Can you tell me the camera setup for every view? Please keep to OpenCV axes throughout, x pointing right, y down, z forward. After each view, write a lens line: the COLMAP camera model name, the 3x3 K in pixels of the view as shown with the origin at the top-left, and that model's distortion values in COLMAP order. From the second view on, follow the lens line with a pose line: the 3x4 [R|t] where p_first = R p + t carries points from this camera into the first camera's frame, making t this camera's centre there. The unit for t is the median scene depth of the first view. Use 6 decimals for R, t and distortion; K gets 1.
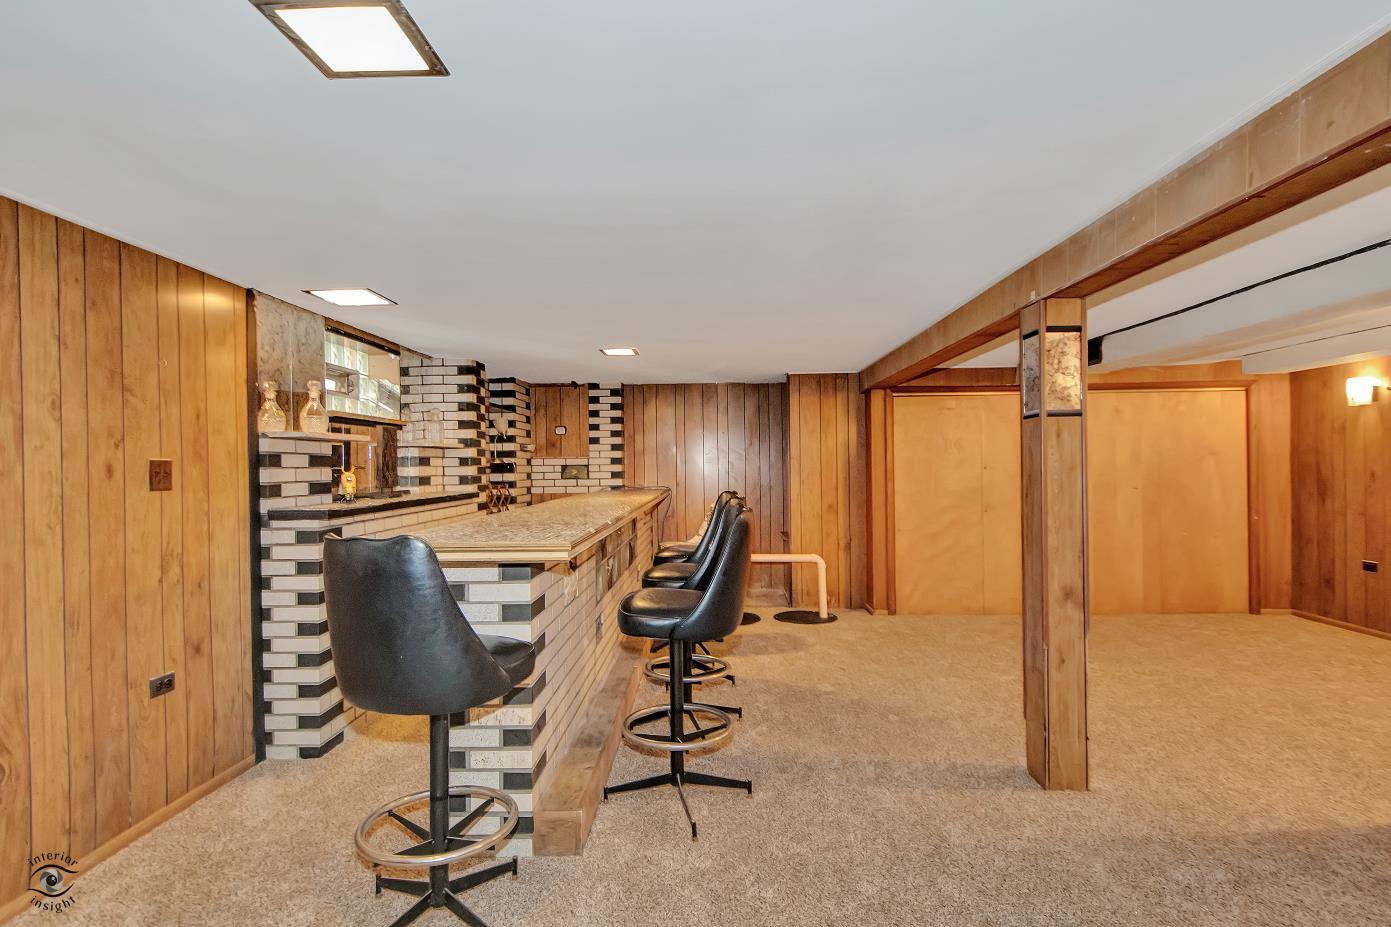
lens RADIAL K [[741.1, 0, 688.3], [0, 741.1, 467.2], [0, 0, 1]] dist [0.019464, -0.002527]
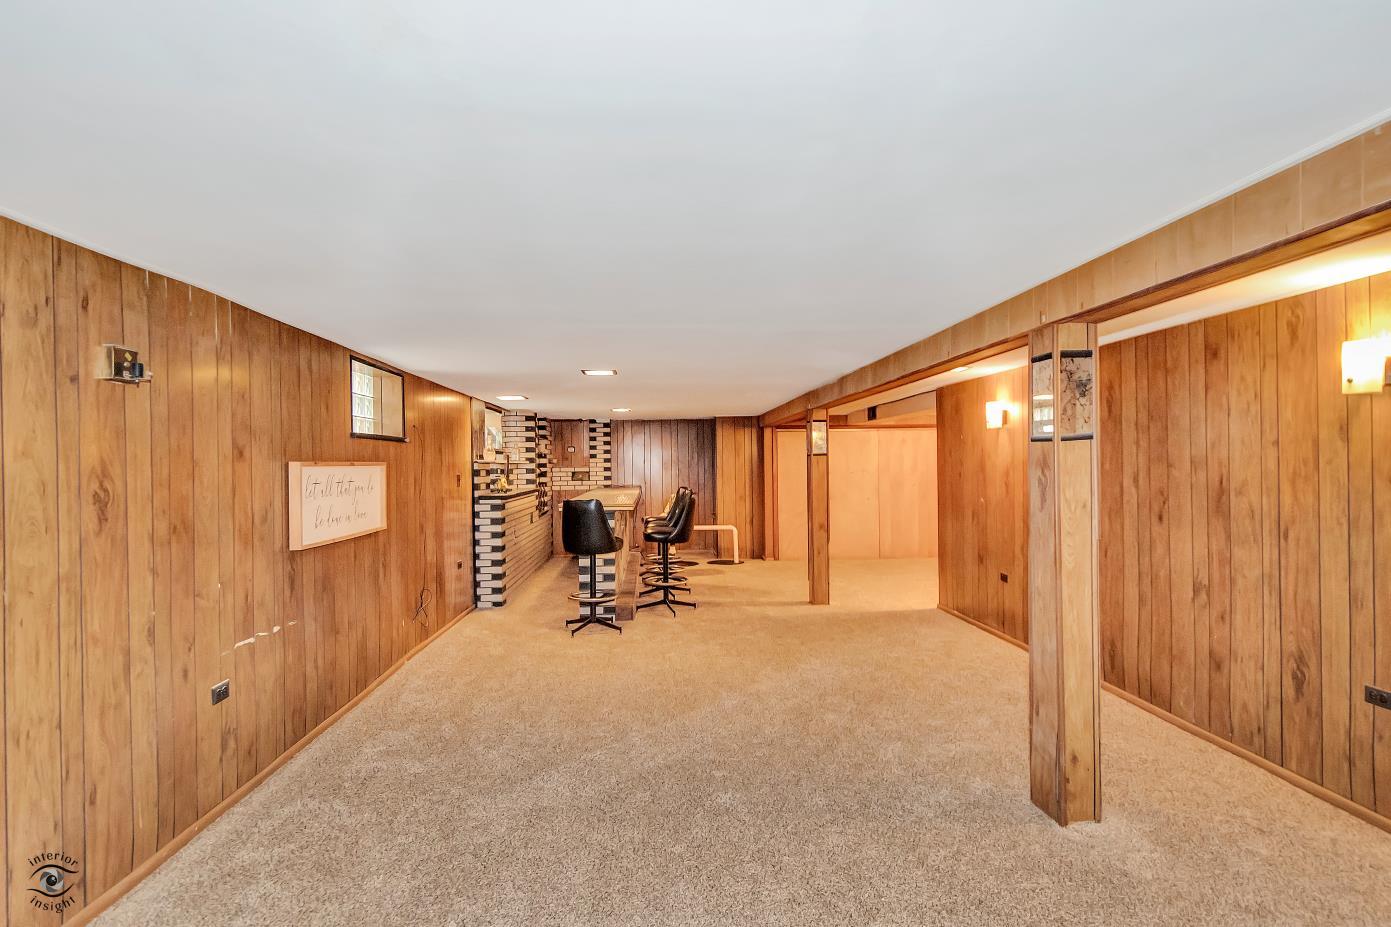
lens RADIAL K [[741.1, 0, 694.7], [0, 741.1, 465.1], [0, 0, 1]] dist [0.019464, -0.002527]
pose [[0.995752, -0.000698, 0.092077, -0.064826], [0.001014, 0.999994, -0.003381, -0.012883], [-0.092074, 0.003460, 0.995746, -0.653158]]
